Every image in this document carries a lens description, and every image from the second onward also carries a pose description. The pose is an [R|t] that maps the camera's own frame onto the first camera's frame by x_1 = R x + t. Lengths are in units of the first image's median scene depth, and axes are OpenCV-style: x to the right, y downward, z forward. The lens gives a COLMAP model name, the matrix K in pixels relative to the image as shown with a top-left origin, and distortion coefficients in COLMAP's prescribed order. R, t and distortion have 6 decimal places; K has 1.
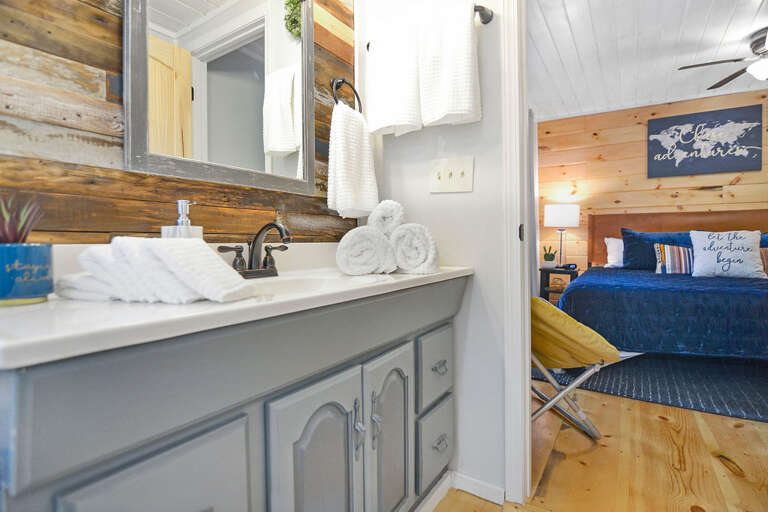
lens RADIAL K [[389.9, 0, 384.0], [0, 389.9, 255.5], [0, 0, 1]] dist [-0.021267, -0.001500]
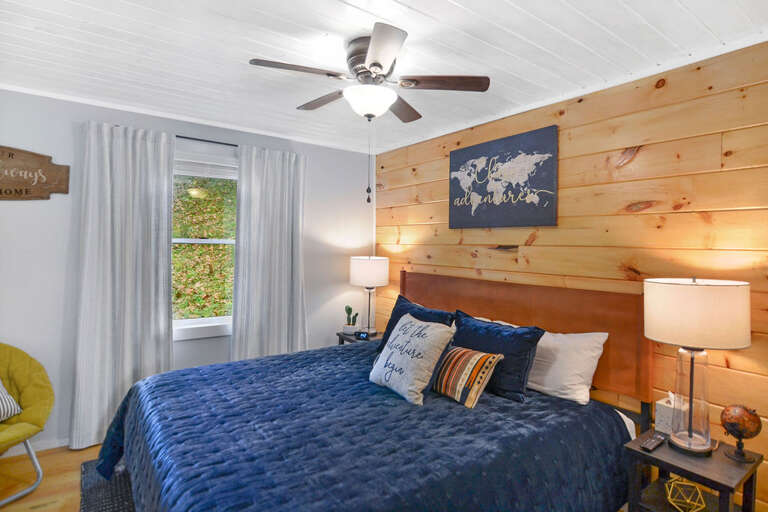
lens RADIAL K [[412.1, 0, 382.7], [0, 412.1, 251.2], [0, 0, 1]] dist [0.001692, 0.000134]
pose [[0.930360, 0.030920, -0.365340, 0.907495], [-0.041418, 0.998923, -0.020931, -0.143710], [0.364300, 0.034605, 0.930639, 0.222776]]
